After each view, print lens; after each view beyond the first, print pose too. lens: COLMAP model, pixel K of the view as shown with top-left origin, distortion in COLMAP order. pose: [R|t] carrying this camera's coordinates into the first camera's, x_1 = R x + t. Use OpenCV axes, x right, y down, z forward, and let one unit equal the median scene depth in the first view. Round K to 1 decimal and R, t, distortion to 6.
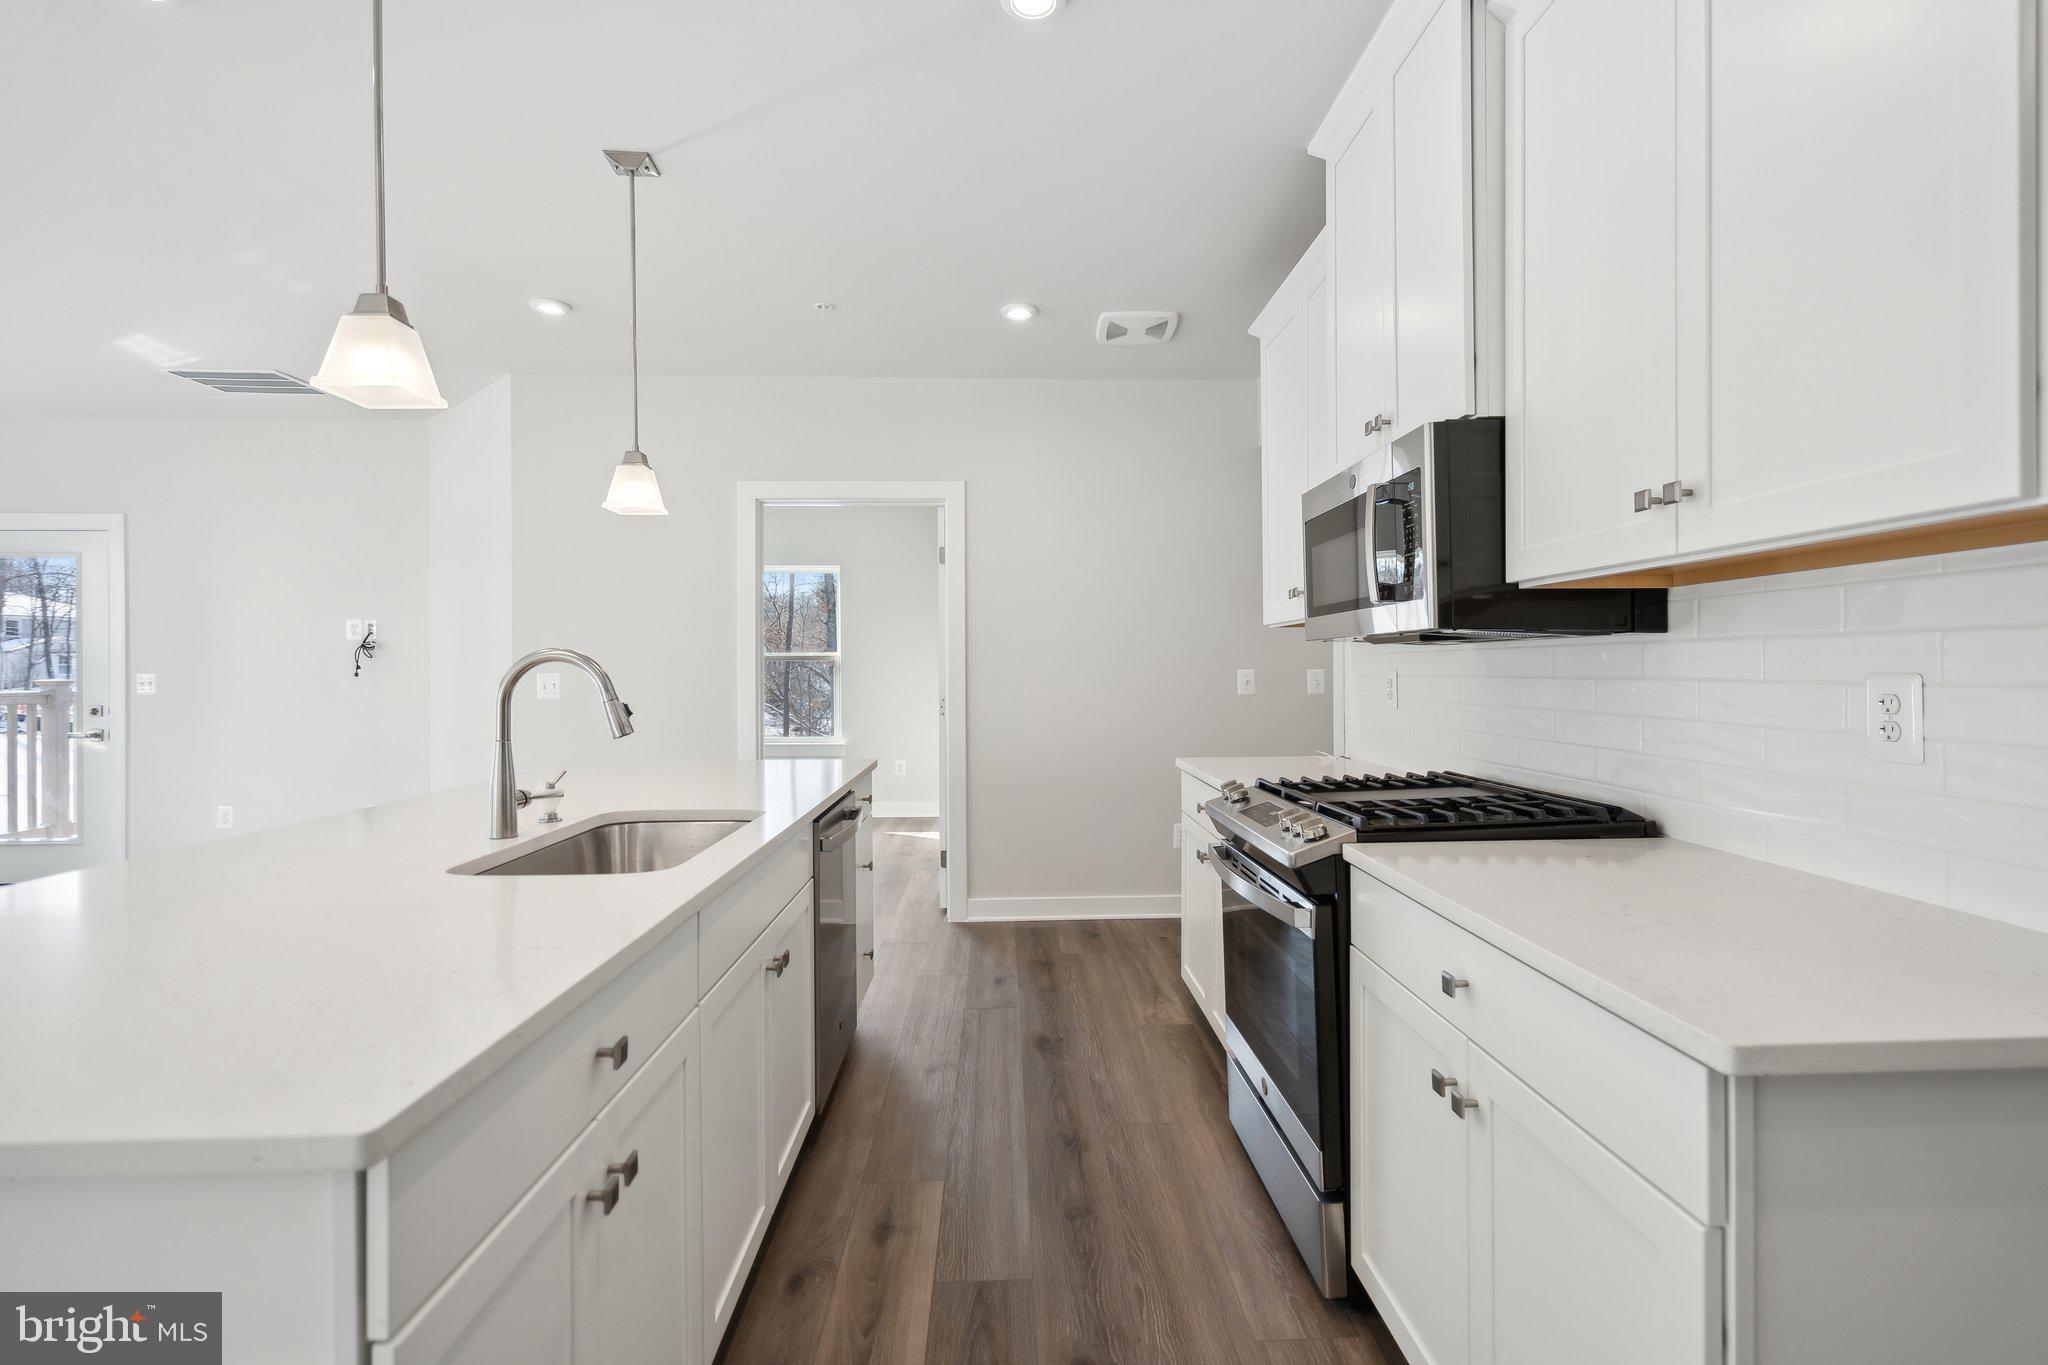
lens RADIAL K [[944.0, 0, 1044.1], [0, 944.0, 668.4], [0, 0, 1]] dist [-0.001993, 0.000645]
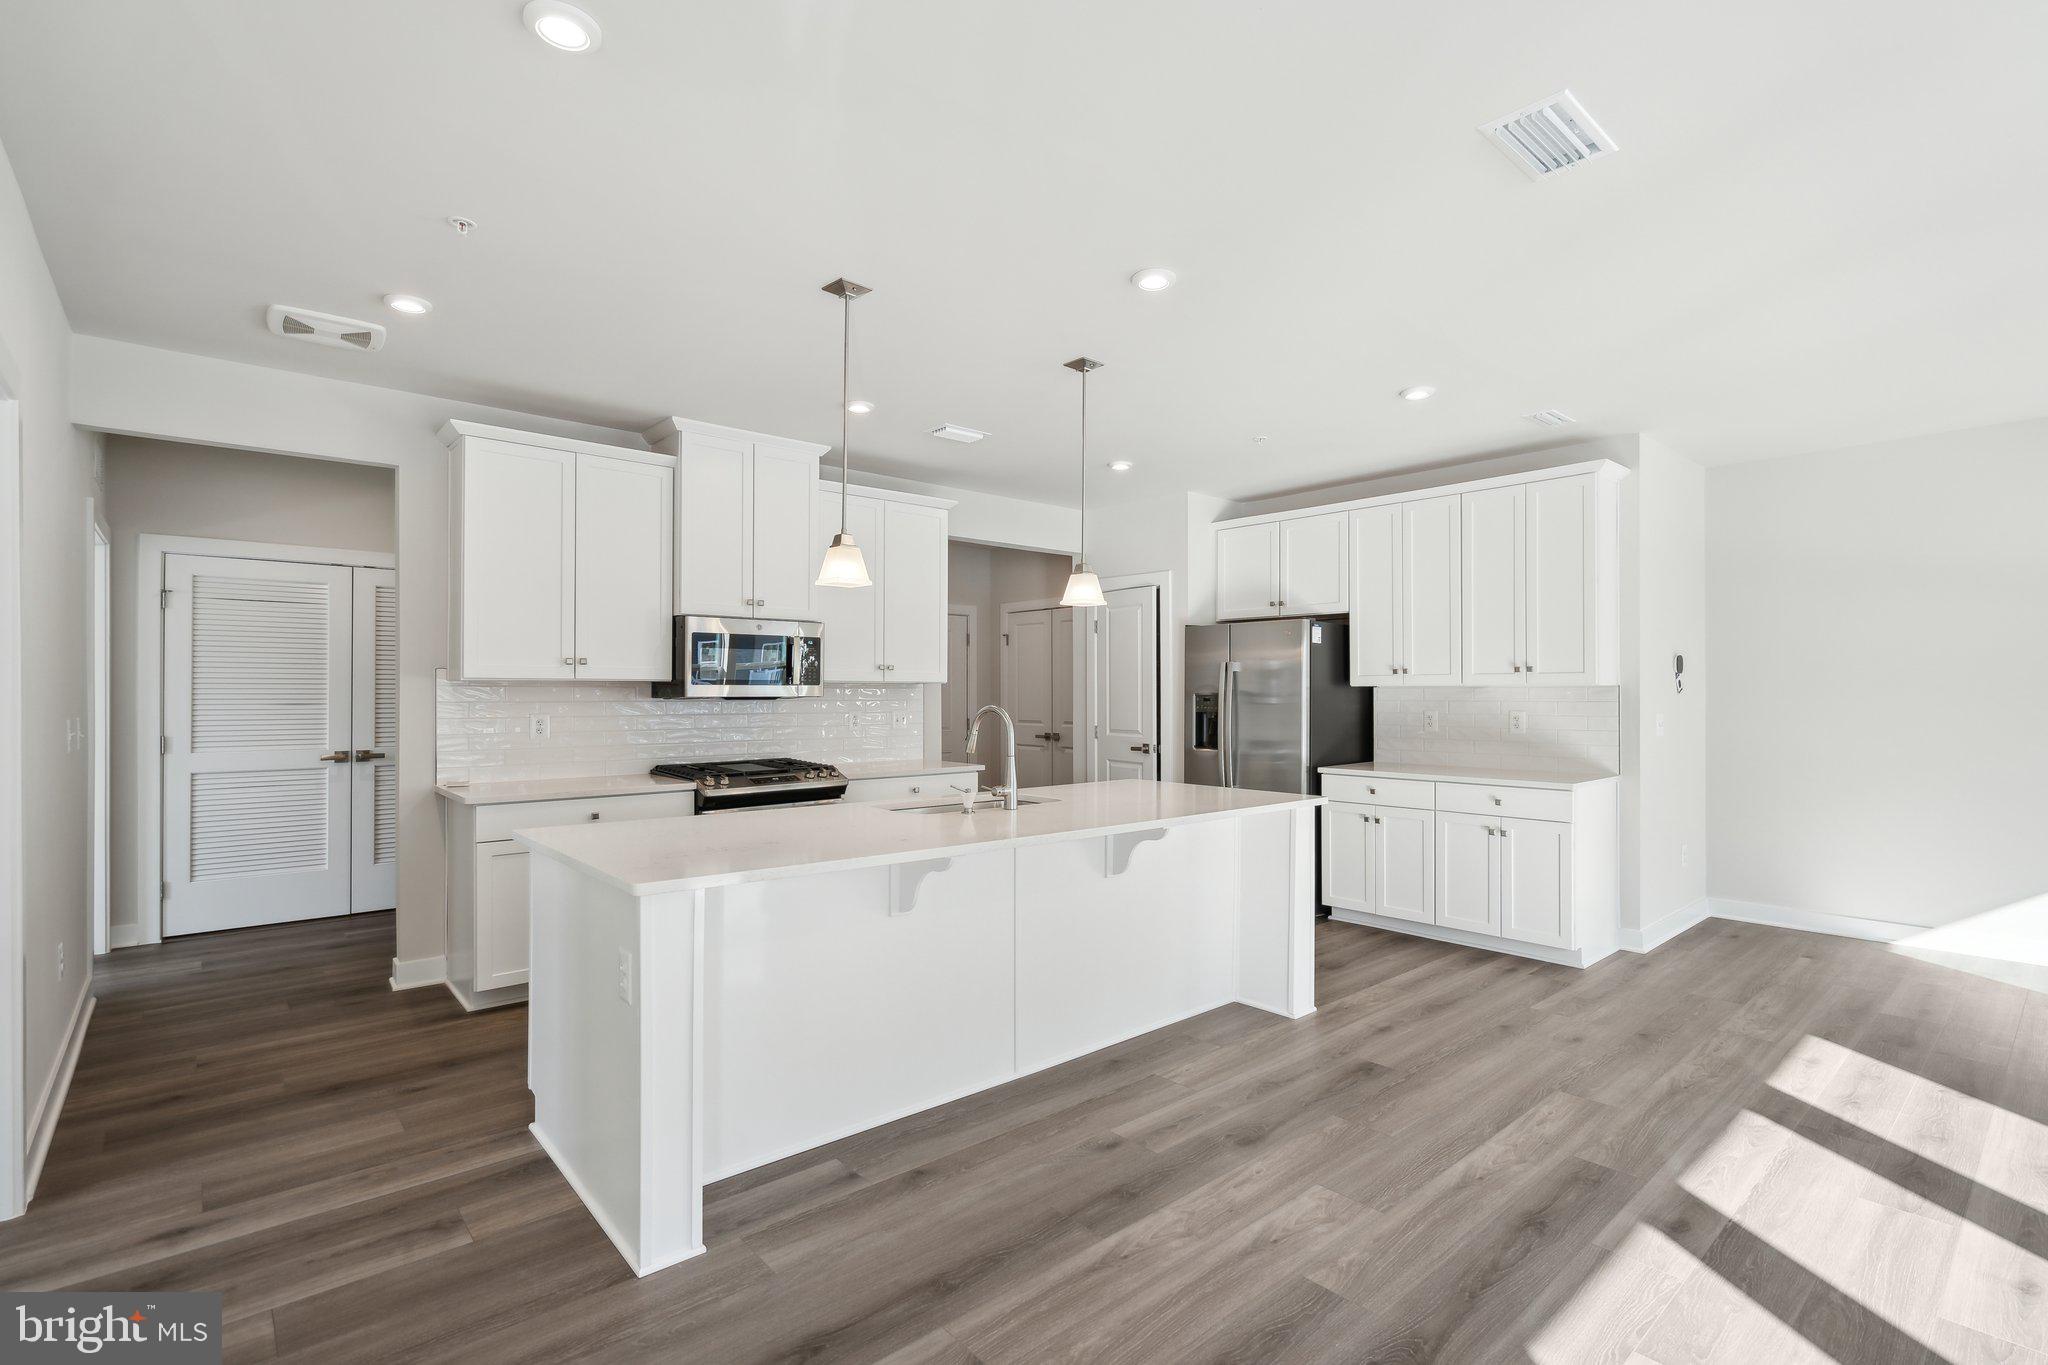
lens RADIAL K [[951.9, 0, 1043.0], [0, 951.9, 684.9], [0, 0, 1]] dist [-0.006081, 0.001237]
pose [[-0.630407, 0.008363, 0.776220, -1.573522], [0.000775, 0.999948, -0.010143, -0.033427], [-0.776264, -0.005793, -0.630381, 1.626860]]
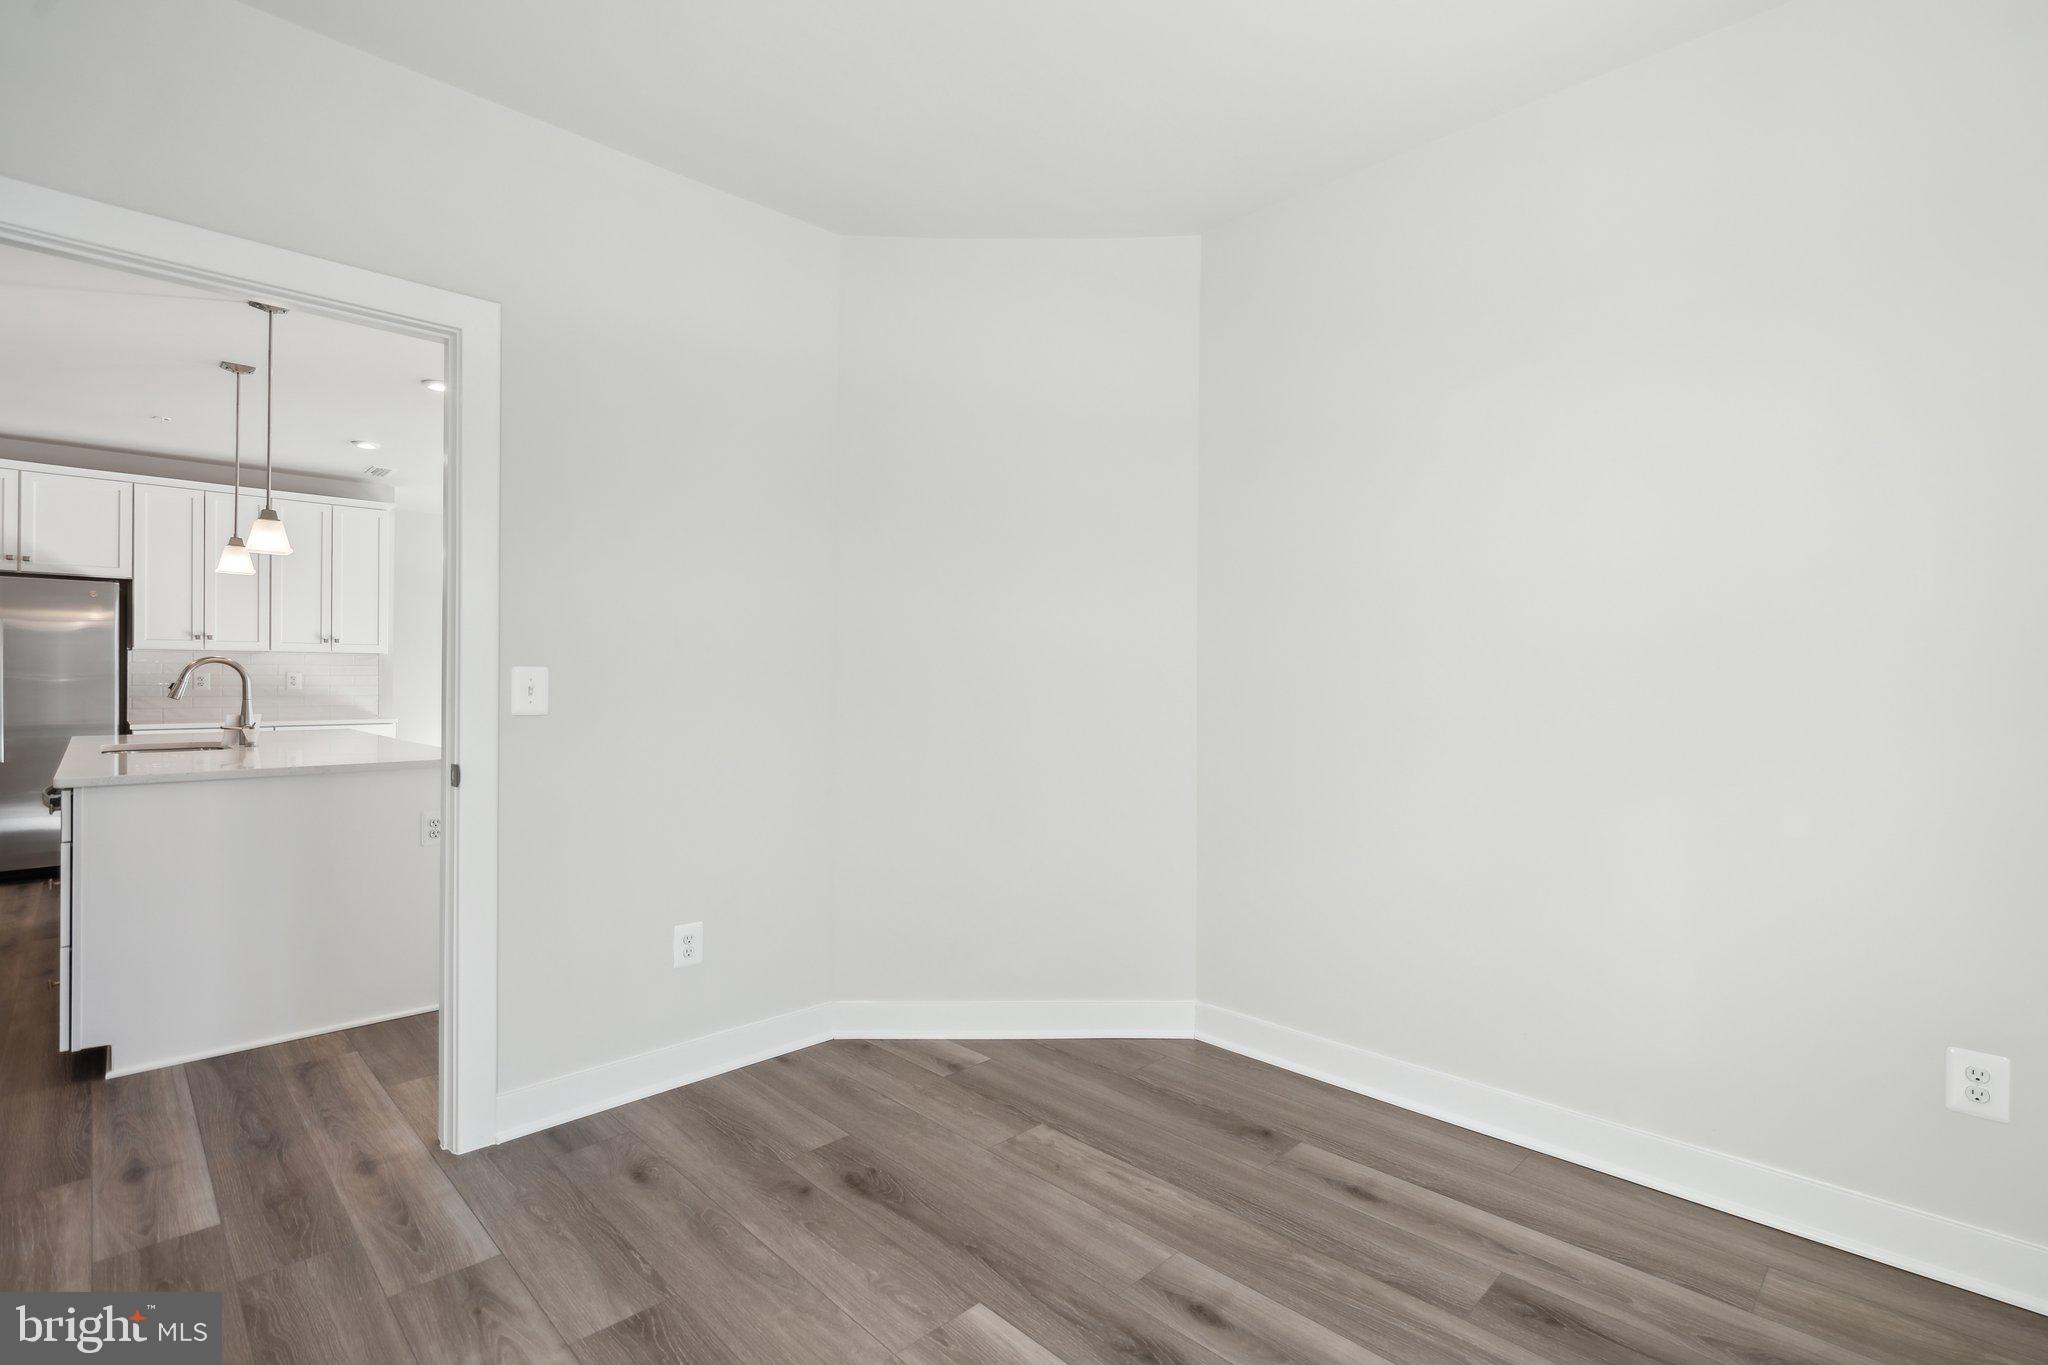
lens RADIAL K [[953.0, 0, 1041.8], [0, 953.0, 704.9], [0, 0, 1]] dist [-0.002174, 0.000527]
pose [[-0.737329, 0.015281, -0.675361, -0.334846], [-0.004015, 0.999627, 0.027002, 0.015433], [0.675522, 0.022621, -0.736993, 2.963067]]
